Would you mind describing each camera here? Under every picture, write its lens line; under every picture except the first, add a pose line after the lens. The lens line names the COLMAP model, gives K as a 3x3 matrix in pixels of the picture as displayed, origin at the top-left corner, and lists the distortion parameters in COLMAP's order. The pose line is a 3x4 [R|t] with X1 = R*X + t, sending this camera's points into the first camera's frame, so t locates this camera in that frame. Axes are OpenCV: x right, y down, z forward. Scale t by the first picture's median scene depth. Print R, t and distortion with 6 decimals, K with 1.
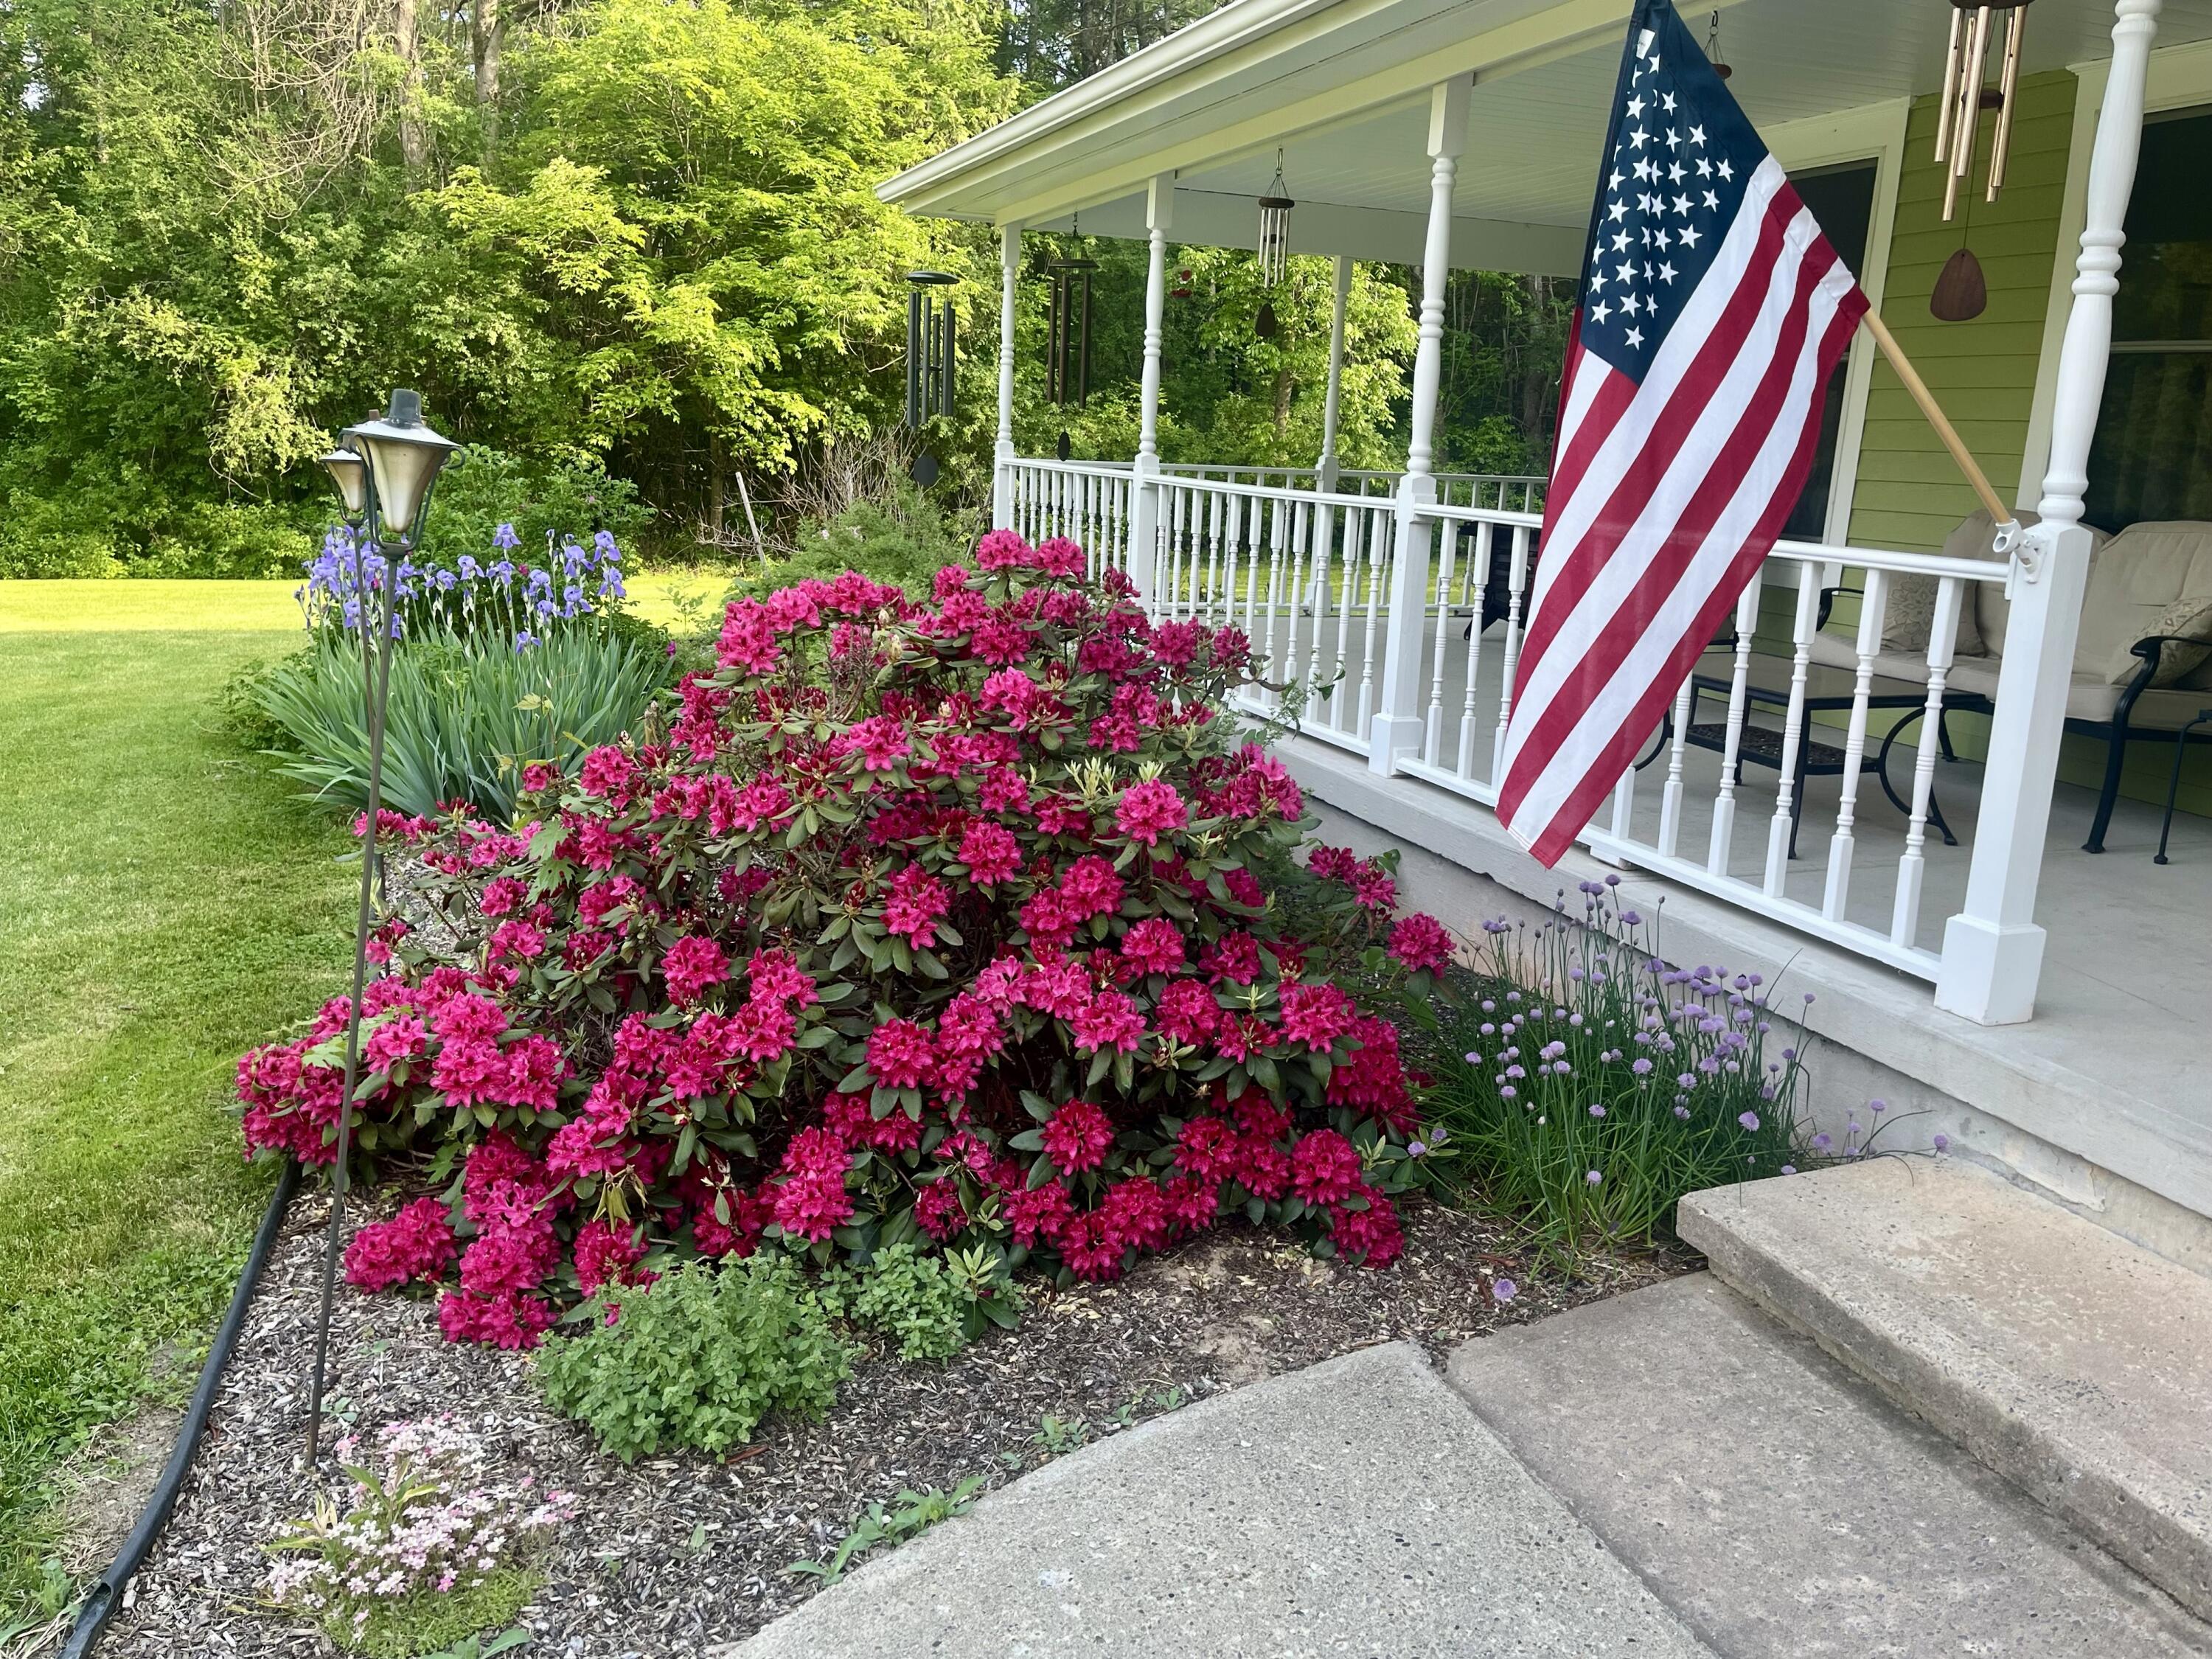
lens RADIAL K [[1682.6, 0, 1106.0], [0, 1682.6, 829.5], [0, 0, 1]] dist [0.033084, -0.001080]
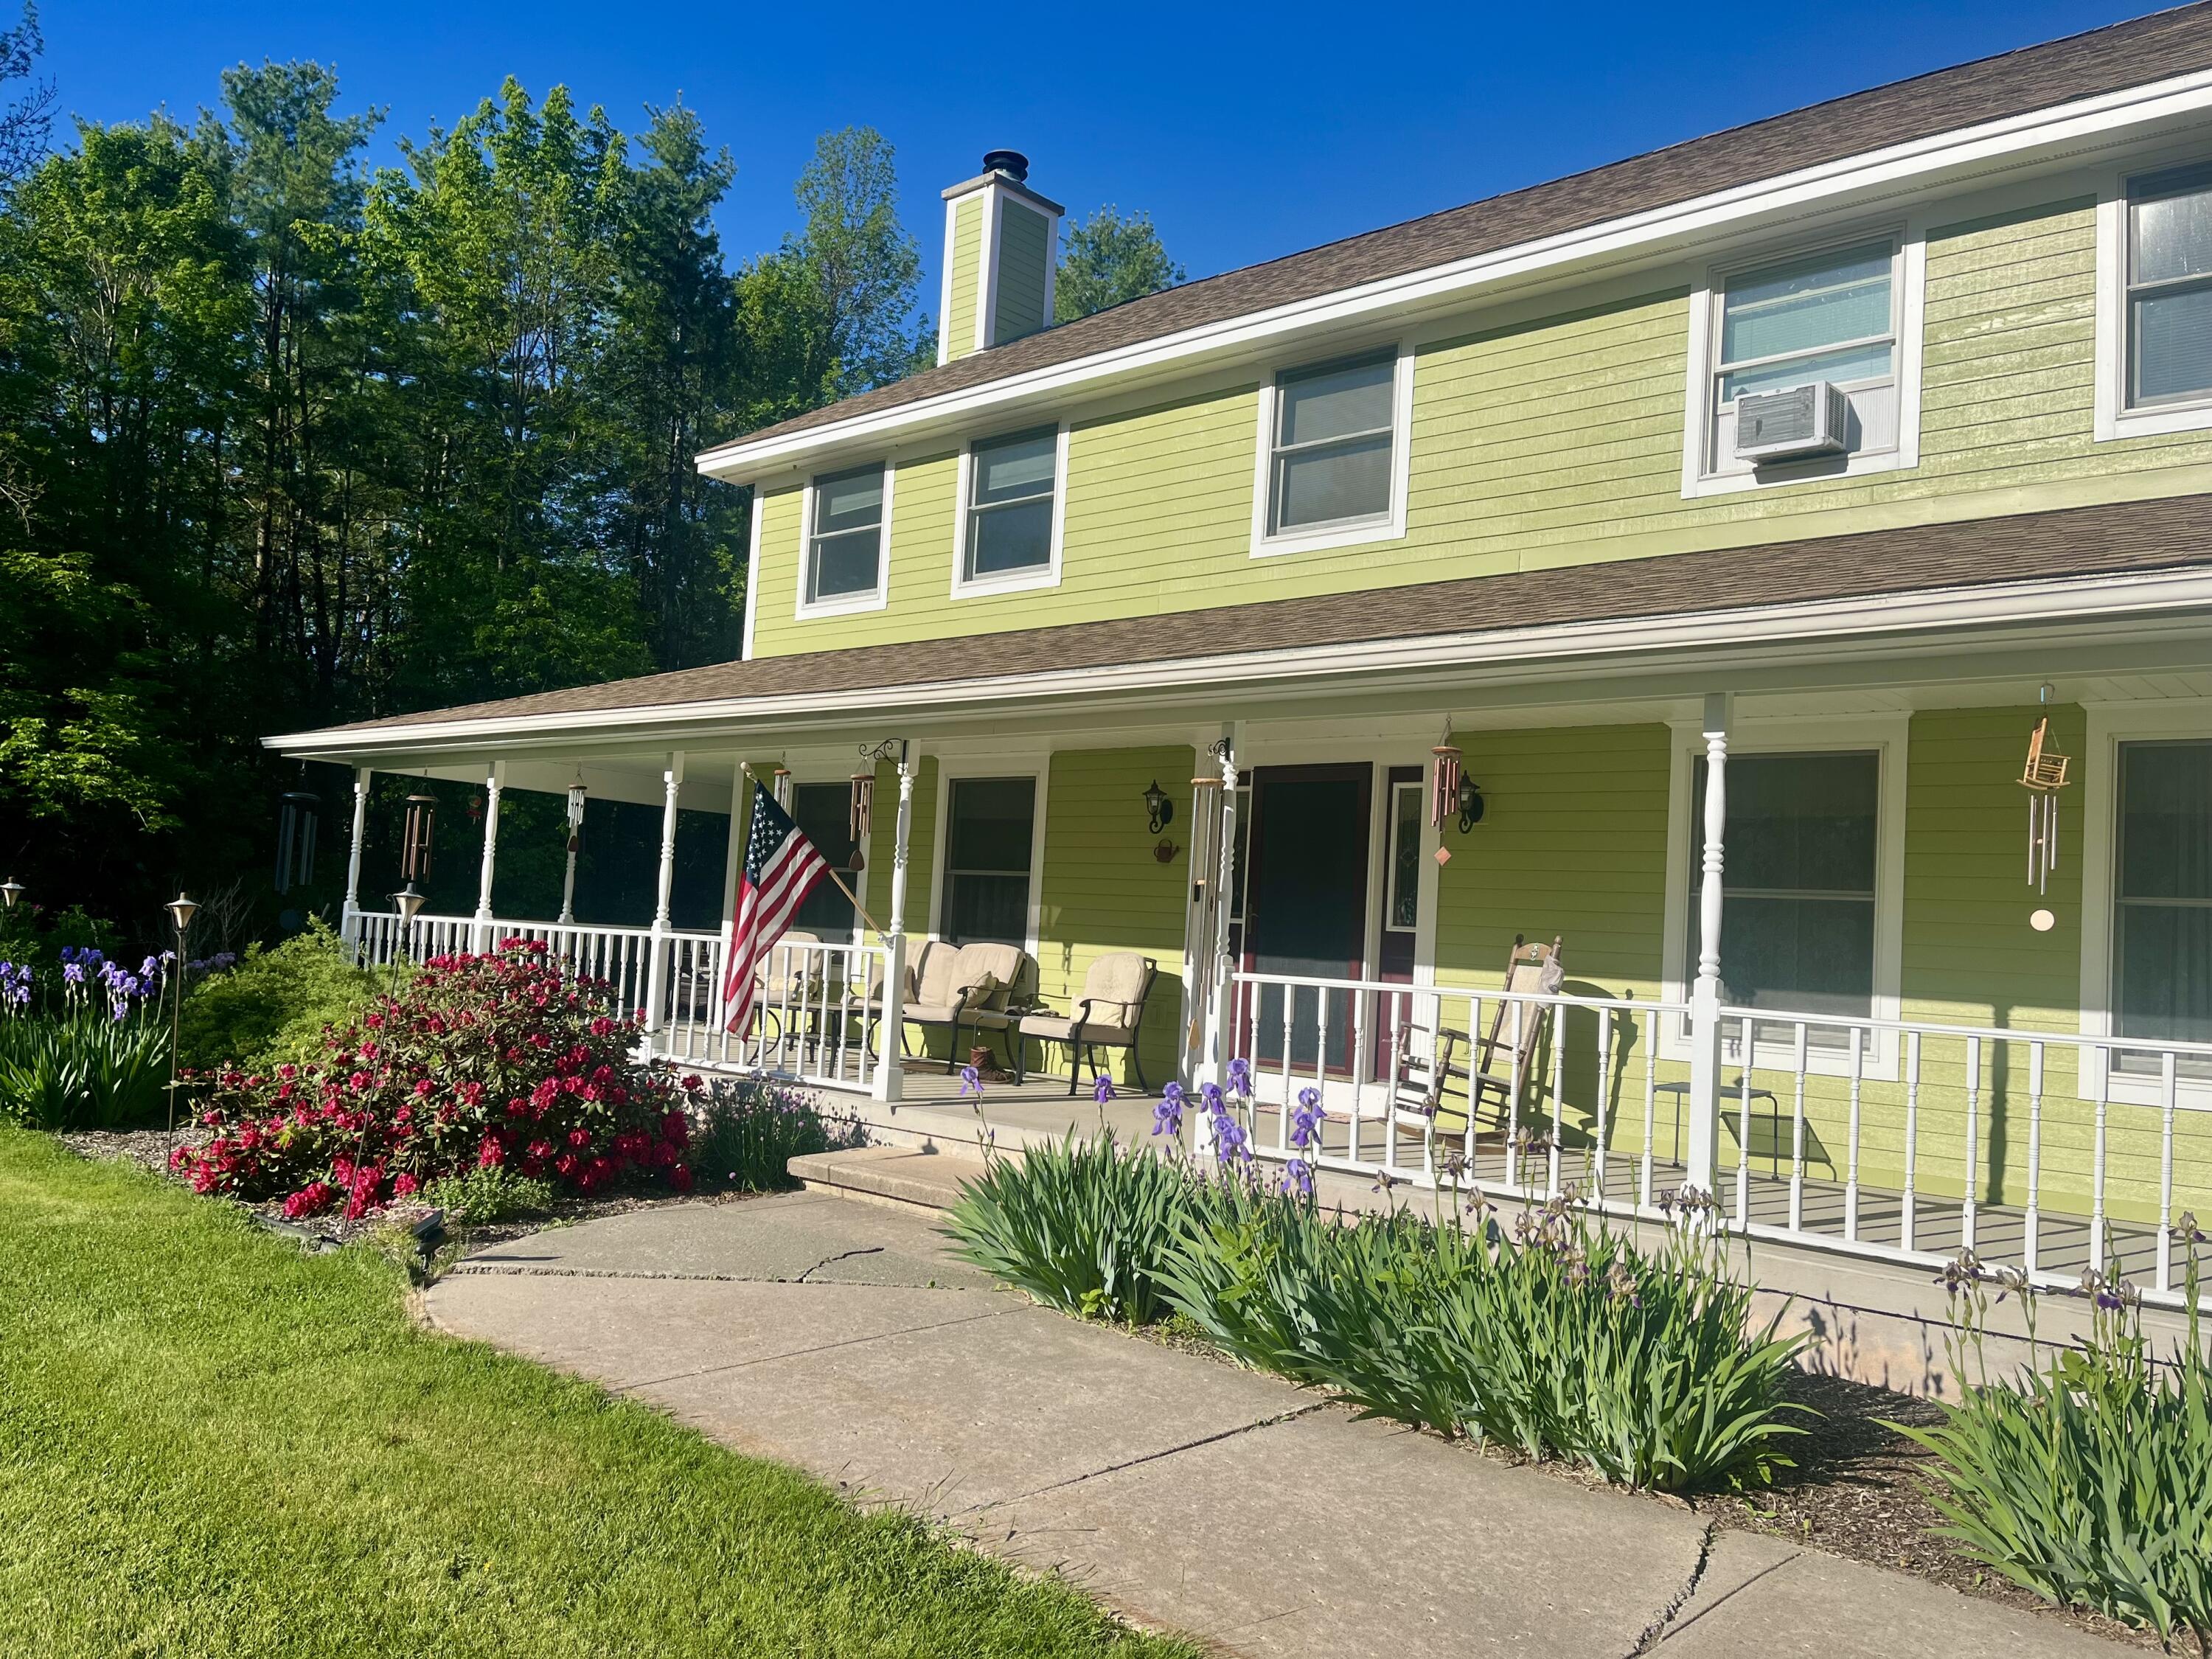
lens RADIAL K [[1682.6, 0, 1106.0], [0, 1682.6, 829.5], [0, 0, 1]] dist [0.033084, -0.001080]
pose [[0.881582, 0.039632, 0.470365, -0.381796], [0.089396, 0.964418, -0.248810, 0.298909], [-0.463489, 0.261395, 0.846670, -1.263056]]
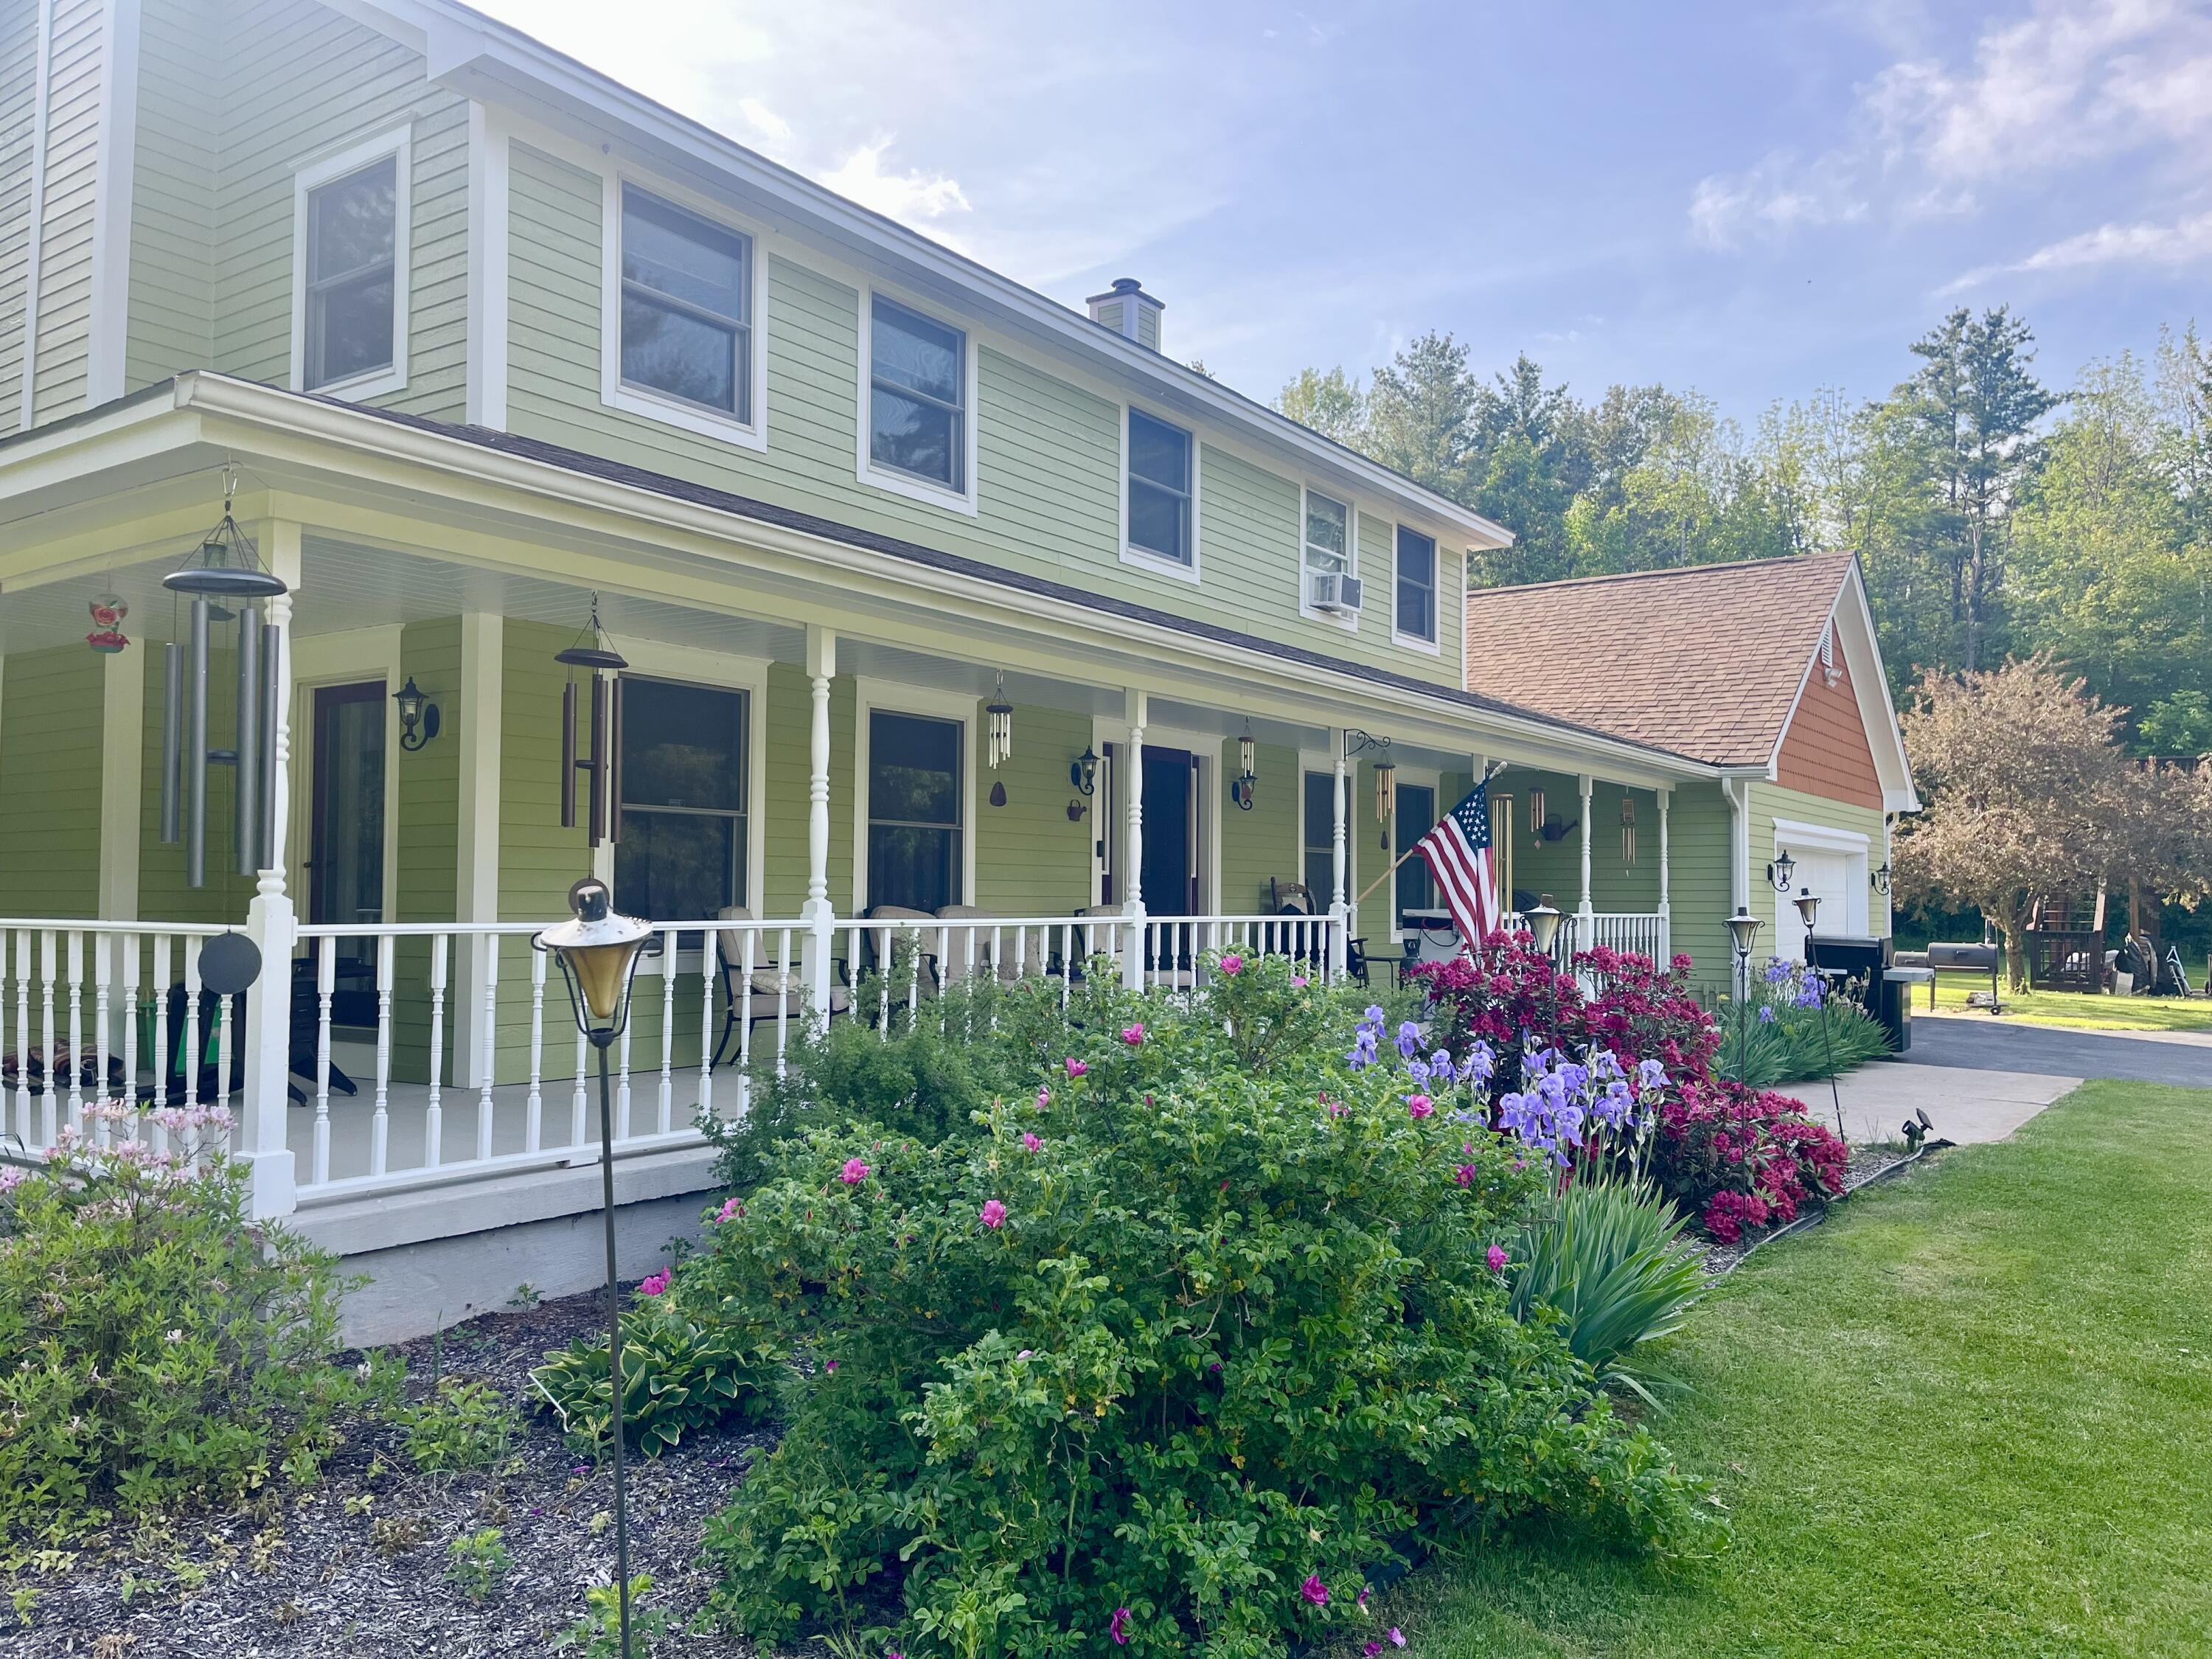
lens RADIAL K [[1682.6, 0, 1106.0], [0, 1682.6, 829.5], [0, 0, 1]] dist [0.033084, -0.001080]
pose [[-0.585512, -0.010410, 0.810597, -1.341990], [0.158076, 0.979257, 0.126758, -0.575453], [-0.795102, 0.202355, -0.571721, 2.276923]]
